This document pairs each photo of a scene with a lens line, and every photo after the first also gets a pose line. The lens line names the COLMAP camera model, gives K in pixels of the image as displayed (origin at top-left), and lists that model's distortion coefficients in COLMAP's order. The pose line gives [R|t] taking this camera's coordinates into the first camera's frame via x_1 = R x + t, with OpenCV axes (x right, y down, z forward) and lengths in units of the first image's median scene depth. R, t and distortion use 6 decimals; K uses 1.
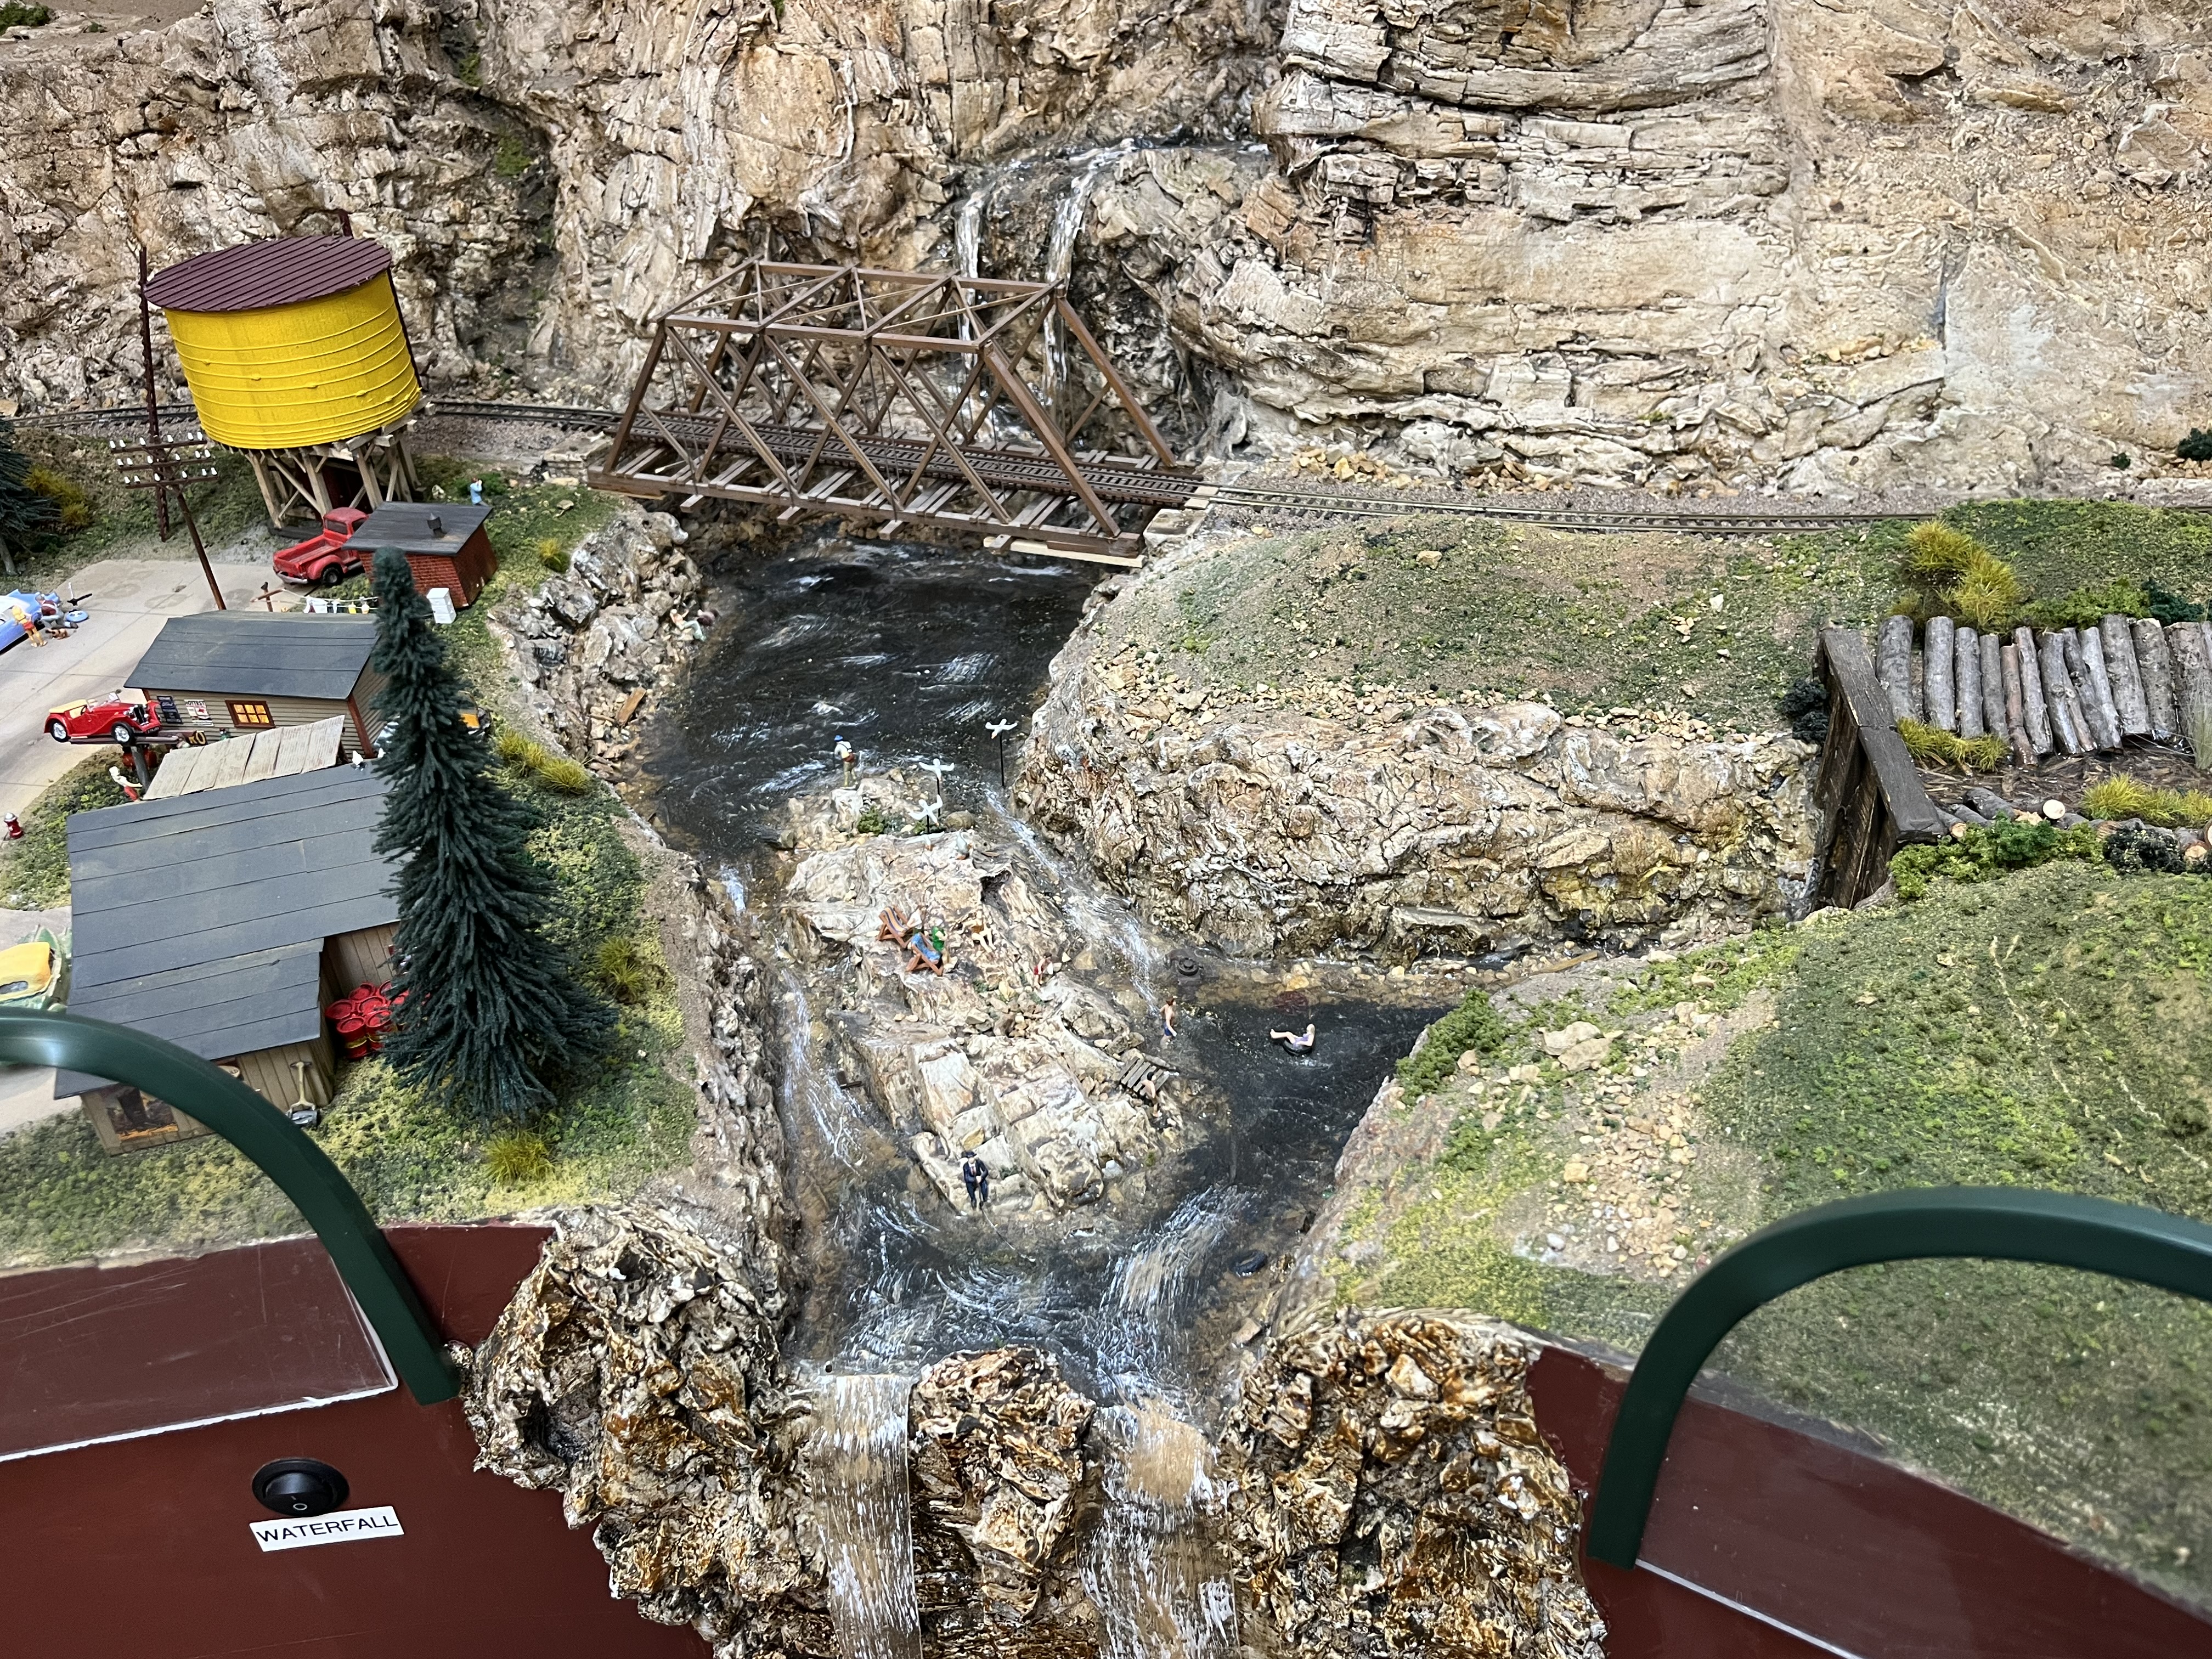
lens RADIAL K [[1703.8, 0, 1096.6], [0, 1703.8, 839.1], [0, 0, 1]] dist [0.053714, -0.082779]
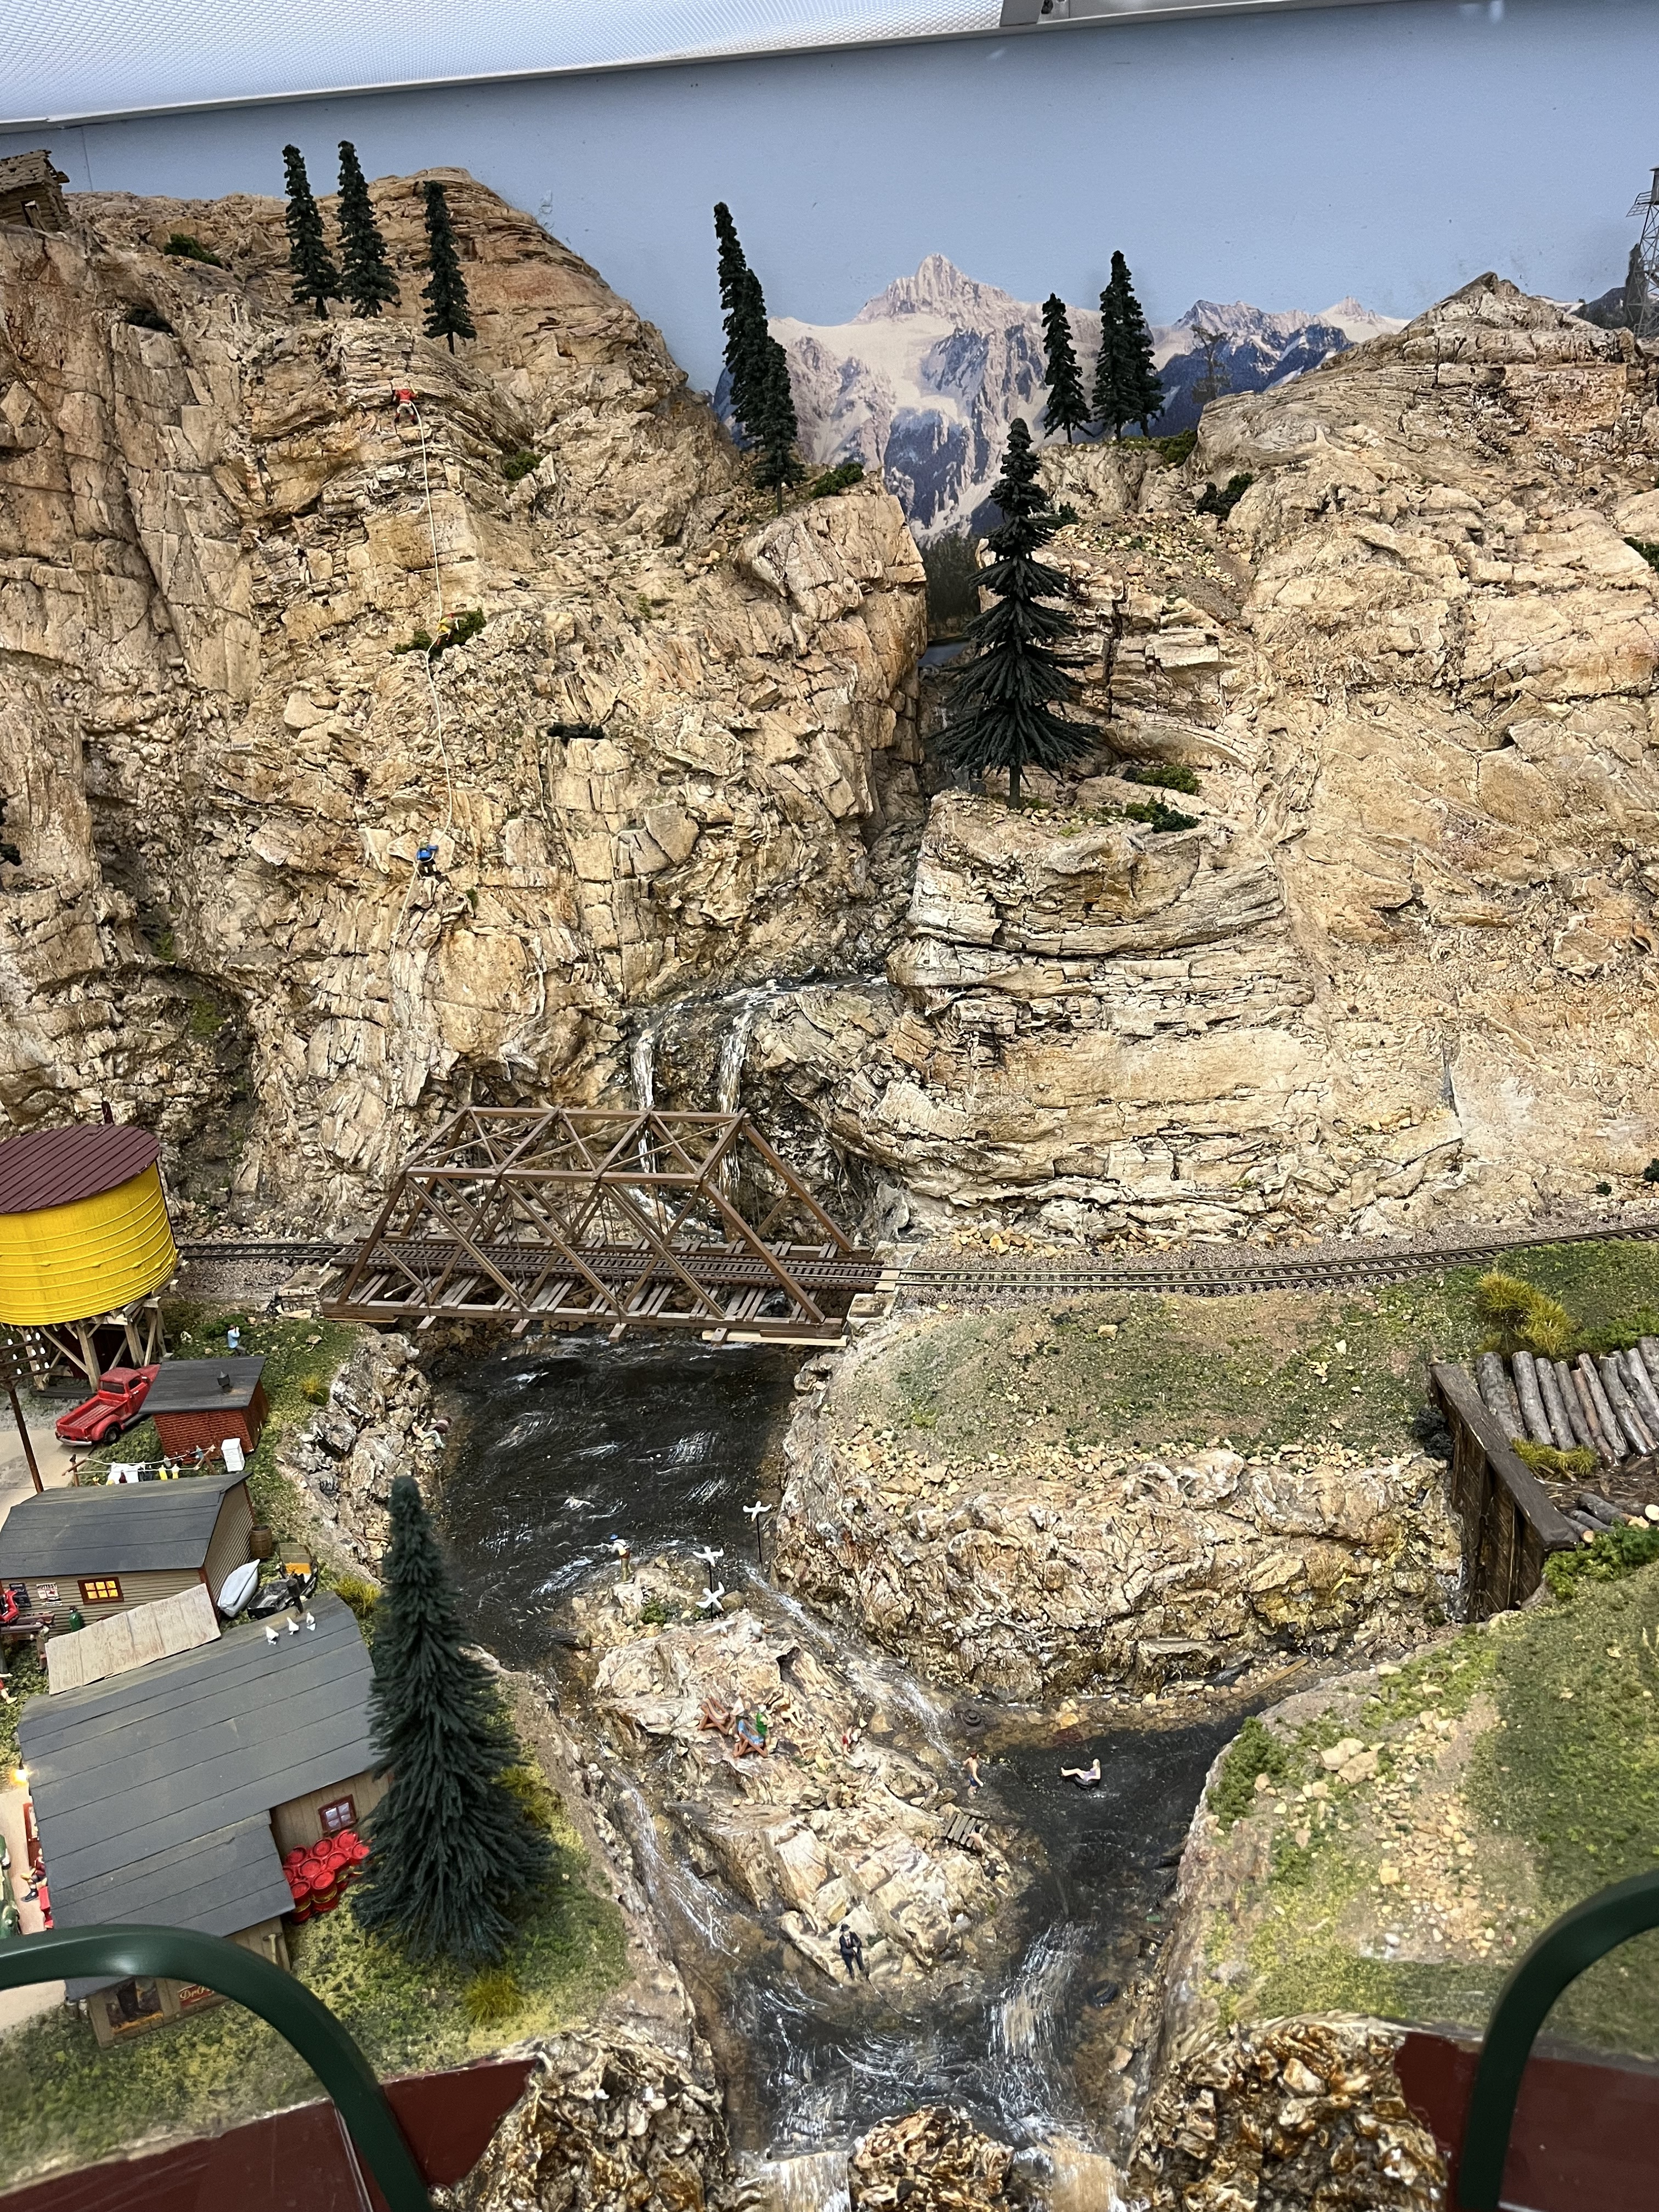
lens RADIAL K [[1703.8, 0, 838.6], [0, 1703.8, 1114.8], [0, 0, 1]] dist [0.053714, -0.082779]
pose [[0.985007, -0.081232, 0.152194, -0.163548], [0.112992, 0.970423, -0.213337, -0.076017], [-0.130363, 0.227335, 0.965051, -0.174852]]
